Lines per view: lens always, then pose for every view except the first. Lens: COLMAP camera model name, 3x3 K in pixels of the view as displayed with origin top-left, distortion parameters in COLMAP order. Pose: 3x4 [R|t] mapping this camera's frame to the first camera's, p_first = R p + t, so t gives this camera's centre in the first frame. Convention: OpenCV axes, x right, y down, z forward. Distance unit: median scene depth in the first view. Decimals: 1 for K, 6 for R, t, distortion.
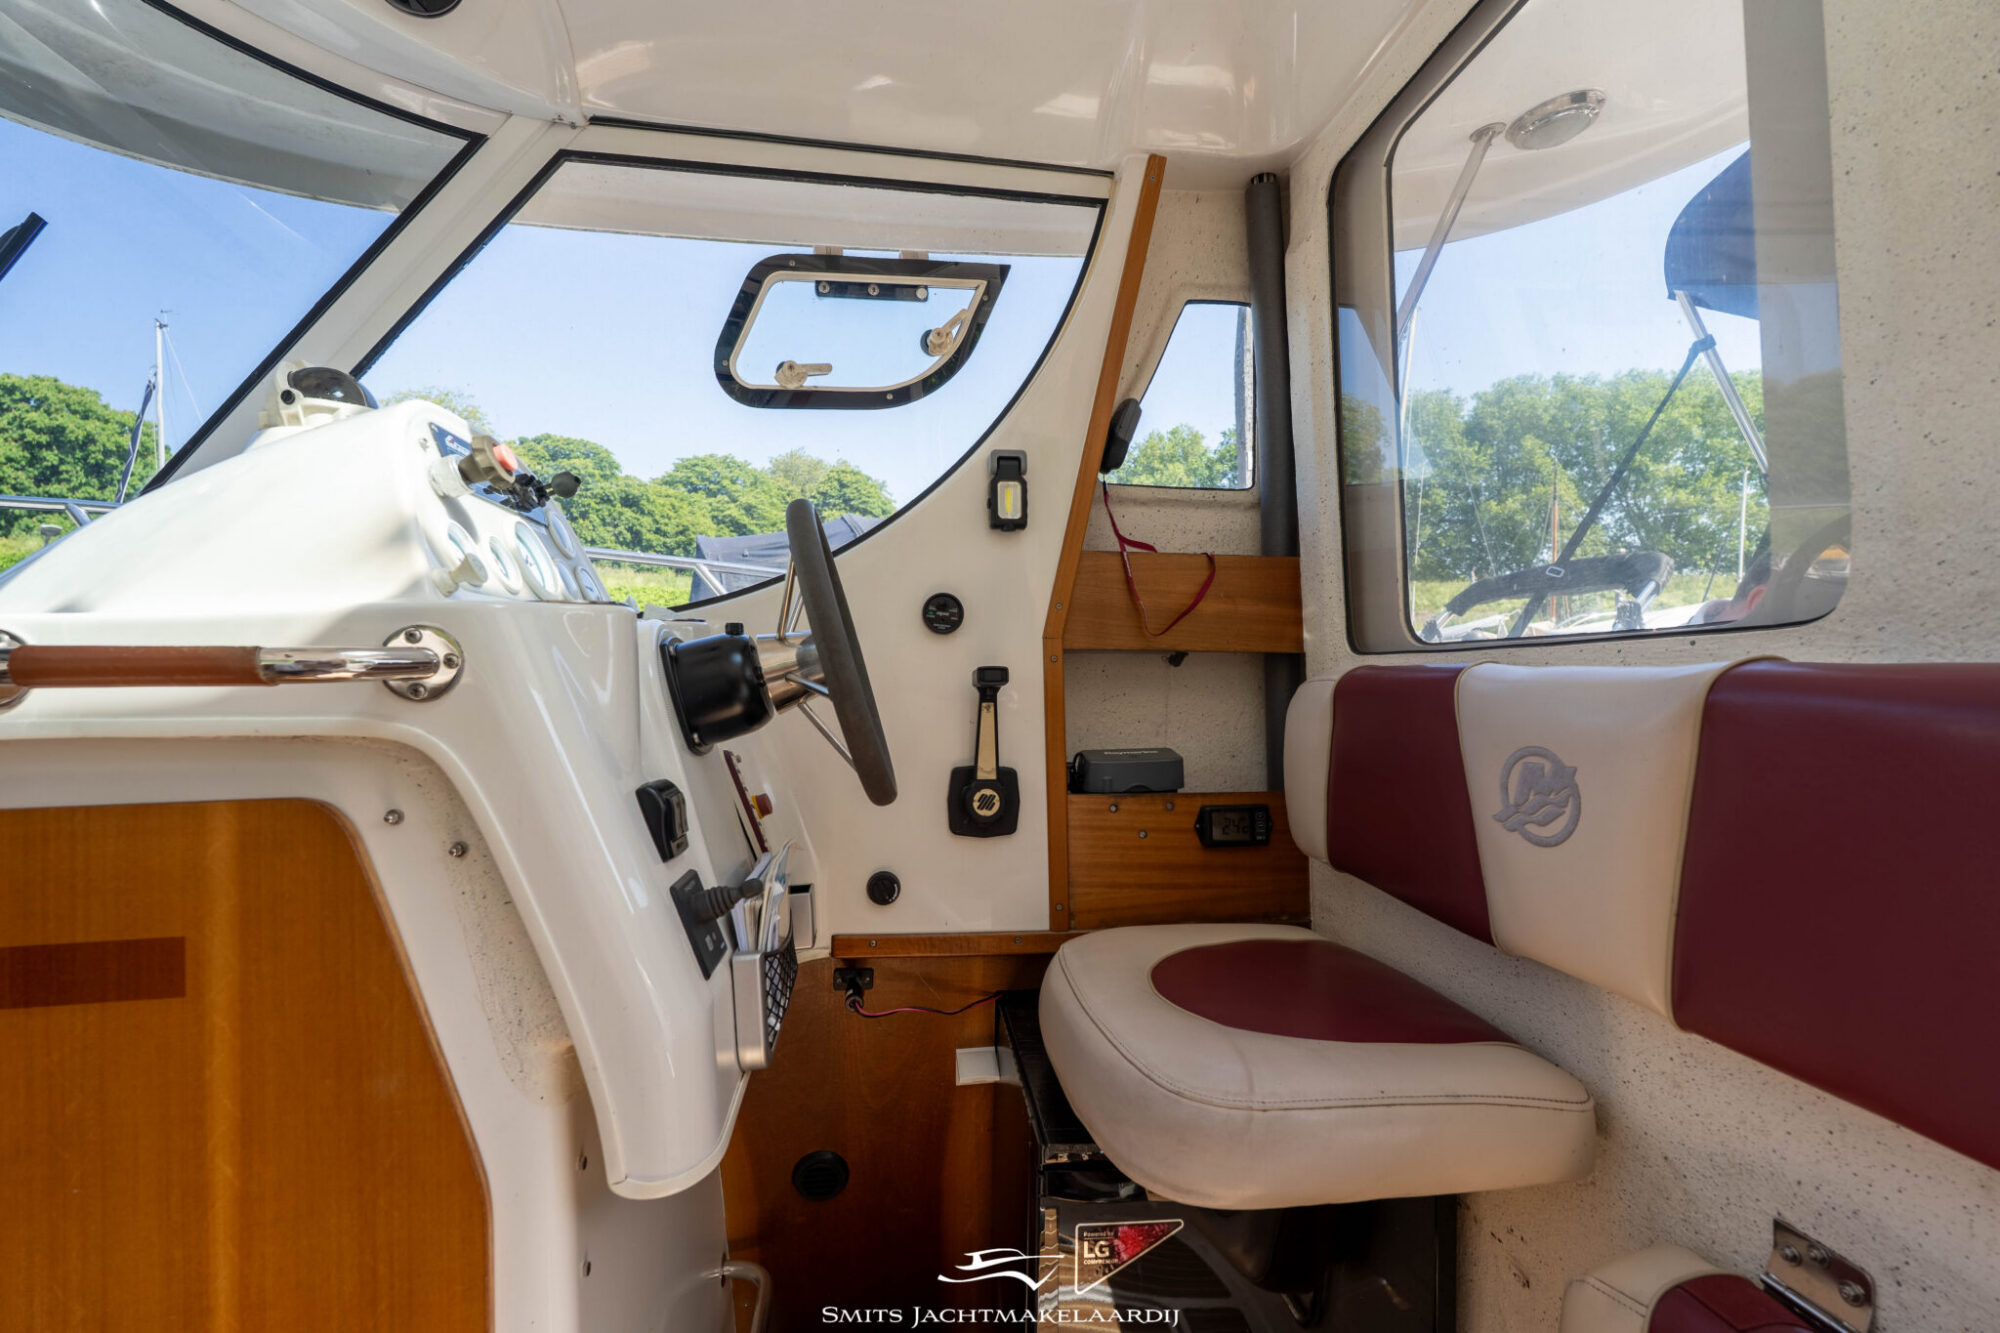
lens RADIAL K [[878.4, 0, 1000.5], [0, 878.4, 664.1], [0, 0, 1]] dist [-0.004481, 0.000747]
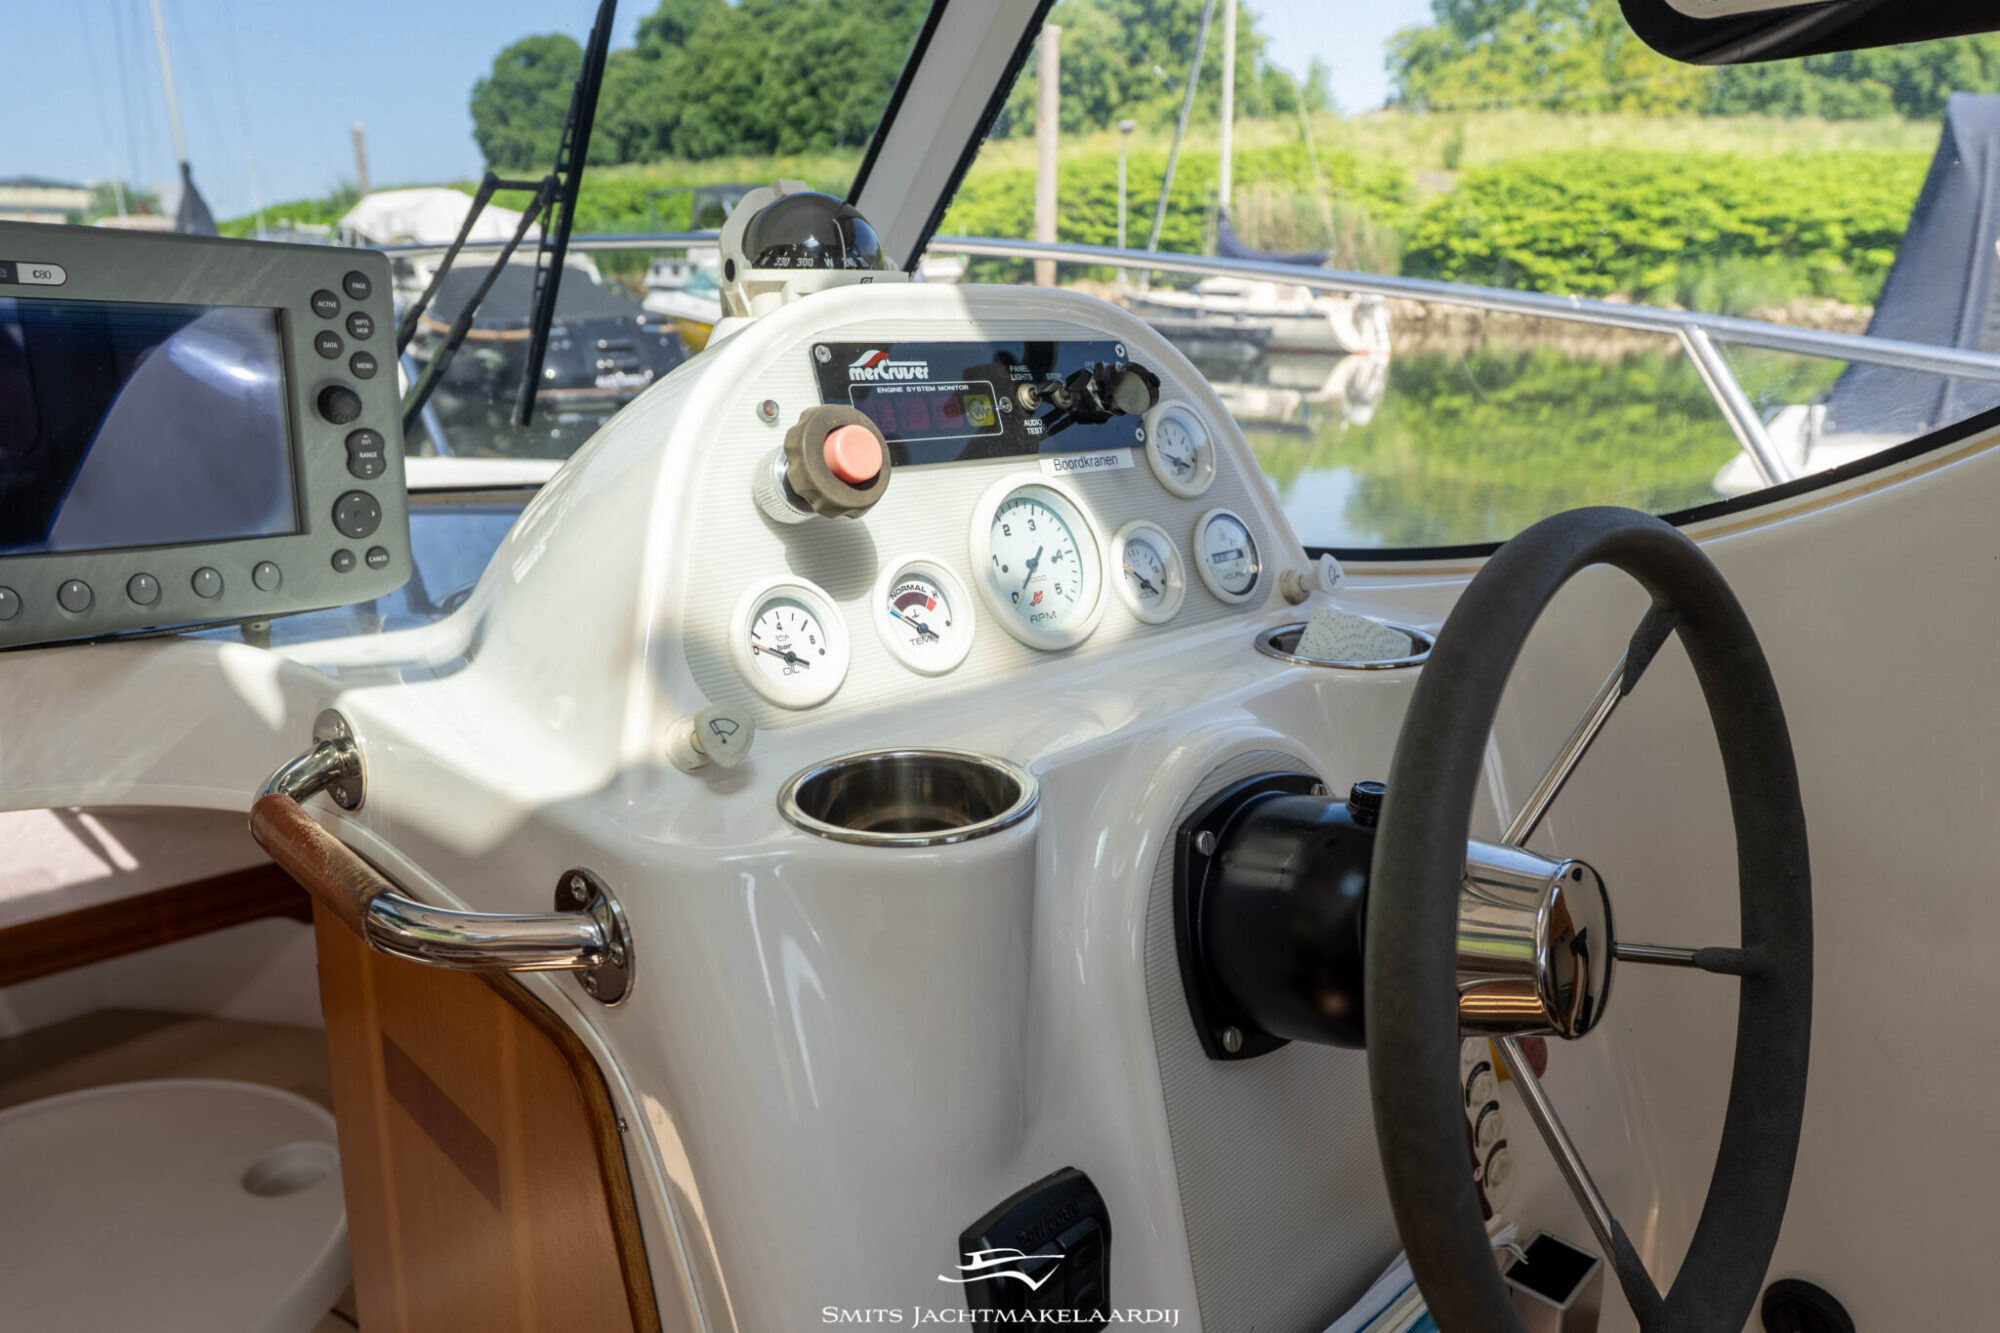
lens RADIAL K [[1299.4, 0, 993.3], [0, 1299.4, 668.7], [0, 0, 1]] dist [0.005405, 0.000758]
pose [[0.597478, 0.245953, -0.763234, 0.025725], [-0.018019, 0.955678, 0.293862, -0.199440], [0.801683, -0.161823, 0.575429, 0.380144]]
